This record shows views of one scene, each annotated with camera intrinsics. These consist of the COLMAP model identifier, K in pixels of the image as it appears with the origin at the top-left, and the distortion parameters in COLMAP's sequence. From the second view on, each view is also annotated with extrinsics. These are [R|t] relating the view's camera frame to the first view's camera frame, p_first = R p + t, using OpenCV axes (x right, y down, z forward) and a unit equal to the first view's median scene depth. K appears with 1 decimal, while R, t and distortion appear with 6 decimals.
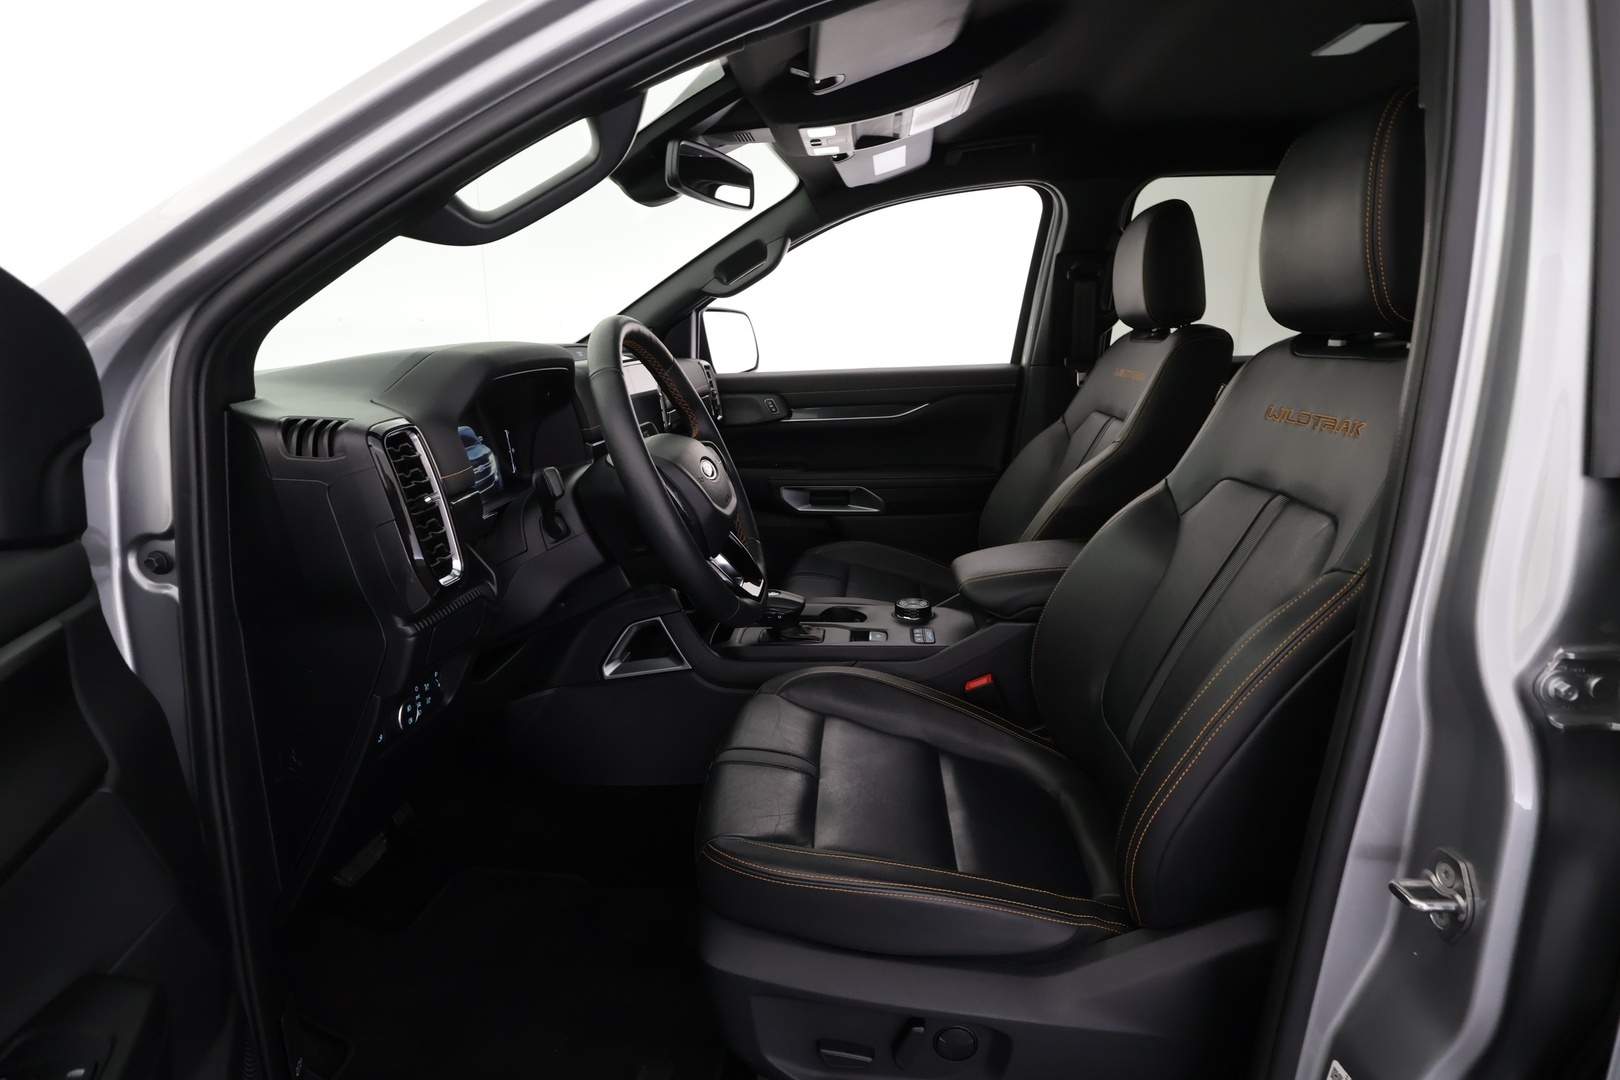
lens RADIAL K [[855.9, 0, 810.0], [0, 855.9, 540.0], [0, 0, 1]] dist [0.001883, 0.000563]
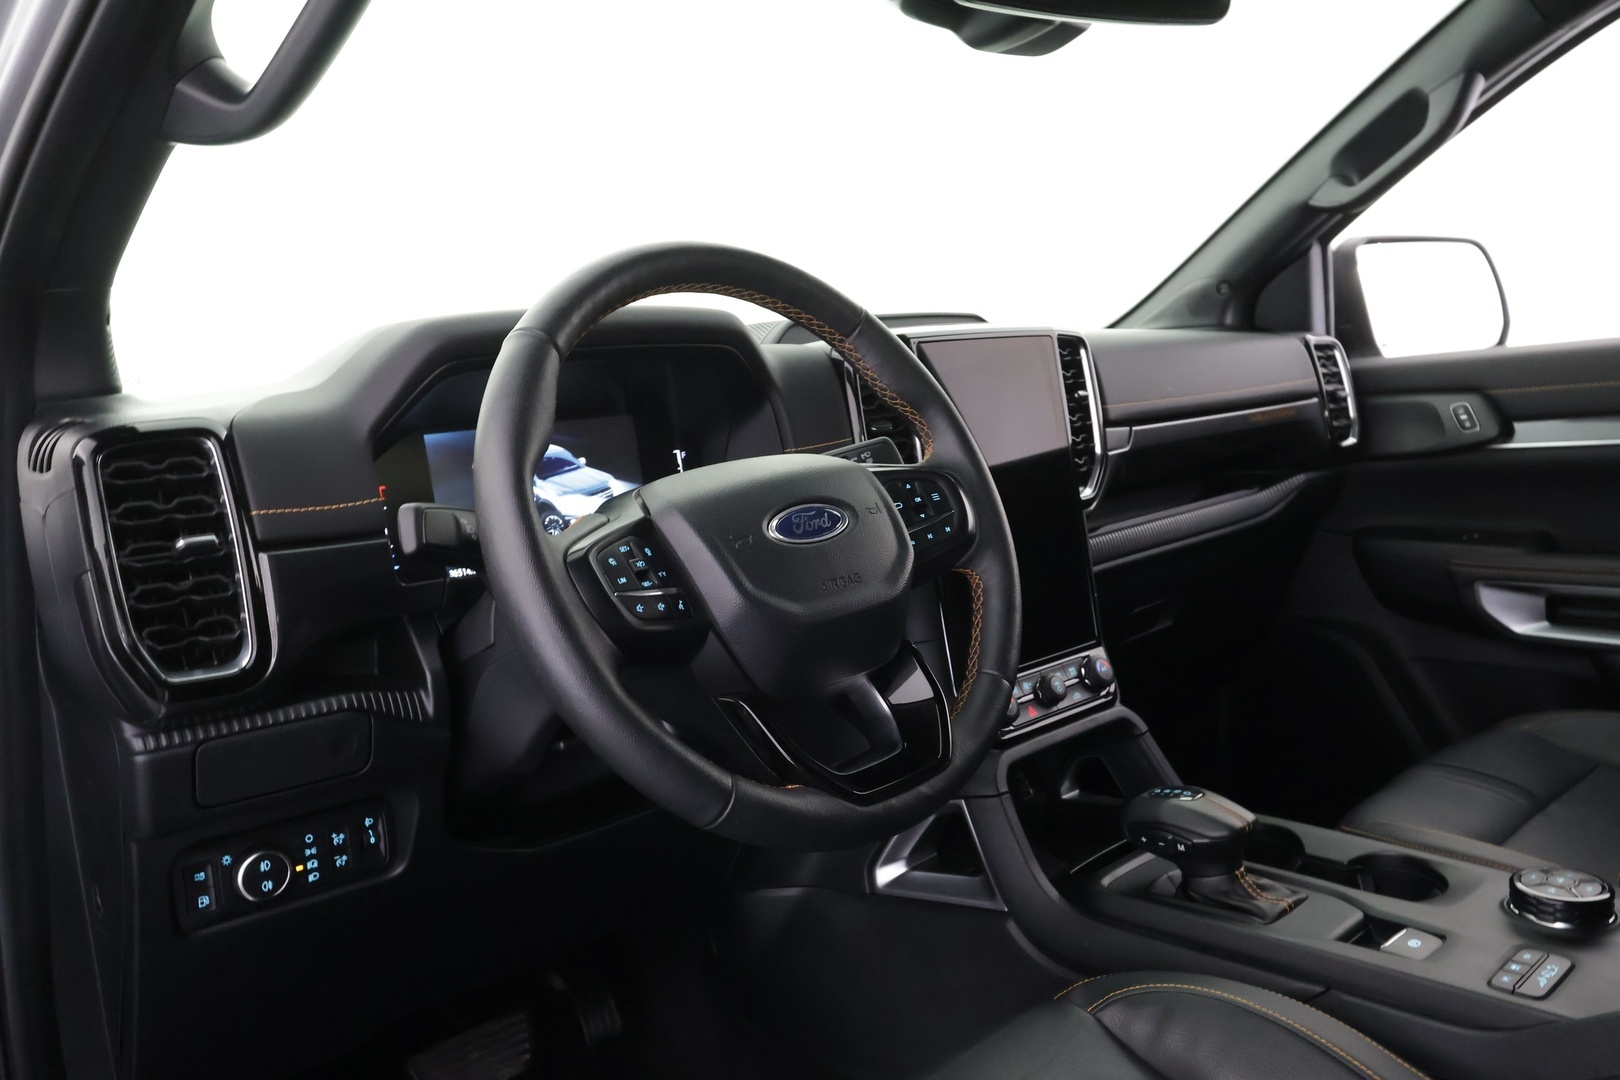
lens RADIAL K [[1279.1, 0, 810.0], [0, 1279.1, 540.0], [0, 0, 1]] dist [-0.001444, -0.003223]
pose [[0.729023, 0.049456, -0.682700, 0.288086], [-0.100410, 0.994324, -0.035192, -0.033880], [0.677085, 0.094205, 0.729851, 0.327044]]
